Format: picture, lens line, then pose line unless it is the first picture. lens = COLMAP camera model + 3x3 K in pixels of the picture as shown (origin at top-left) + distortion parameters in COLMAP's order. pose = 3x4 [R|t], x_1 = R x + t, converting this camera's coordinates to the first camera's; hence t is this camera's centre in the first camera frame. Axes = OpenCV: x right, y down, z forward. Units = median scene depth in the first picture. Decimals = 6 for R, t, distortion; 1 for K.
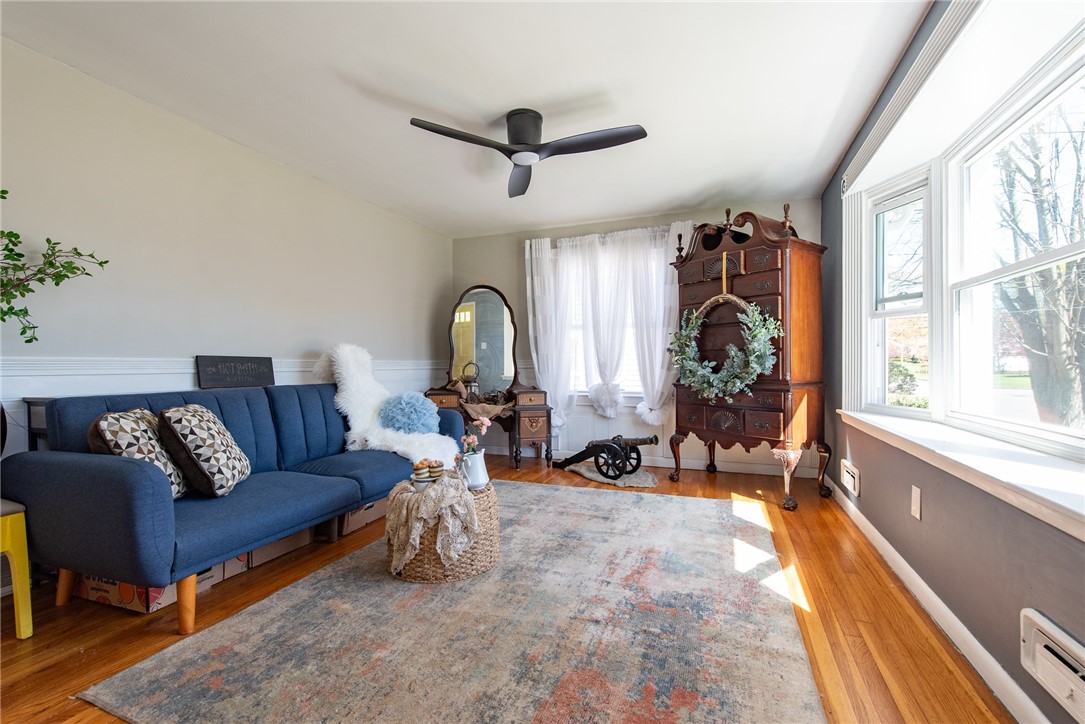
lens RADIAL K [[462.7, 0, 549.9], [0, 462.7, 366.6], [0, 0, 1]] dist [0.000294, -0.001448]
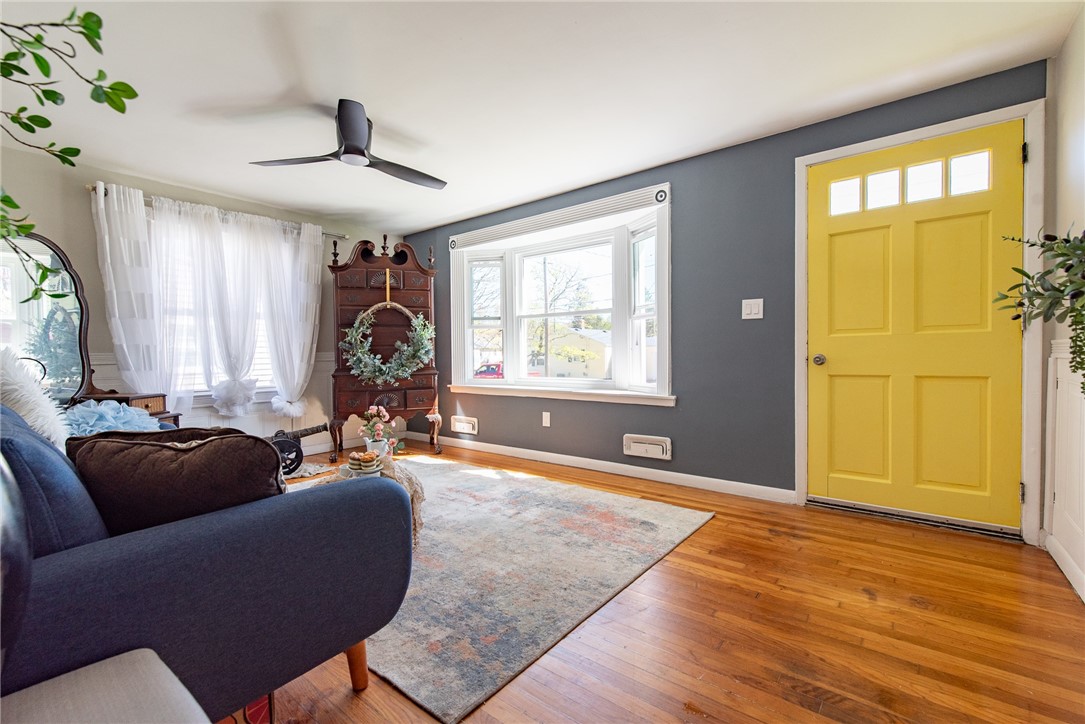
lens RADIAL K [[462.7, 0, 535.1], [0, 462.7, 362.7], [0, 0, 1]] dist [0.000294, -0.001448]
pose [[0.301239, -0.015917, 0.953416, -0.979417], [0.016225, 0.999801, 0.011565, 0.004905], [-0.953411, 0.011985, 0.301438, 0.311302]]
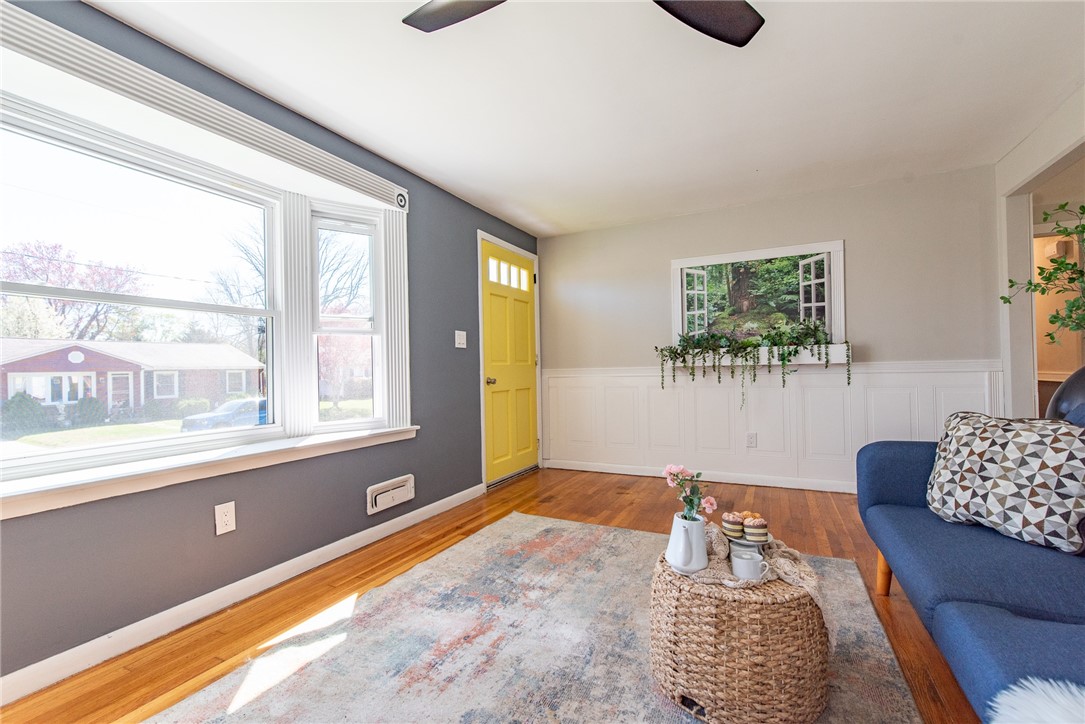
lens RADIAL K [[462.7, 0, 546.1], [0, 462.7, 367.1], [0, 0, 1]] dist [0.000294, -0.001448]
pose [[-0.994853, 0.025386, 0.098100, -0.033245], [0.025888, 0.999657, 0.003851, -0.027034], [-0.097969, 0.006371, -0.995169, 1.531113]]
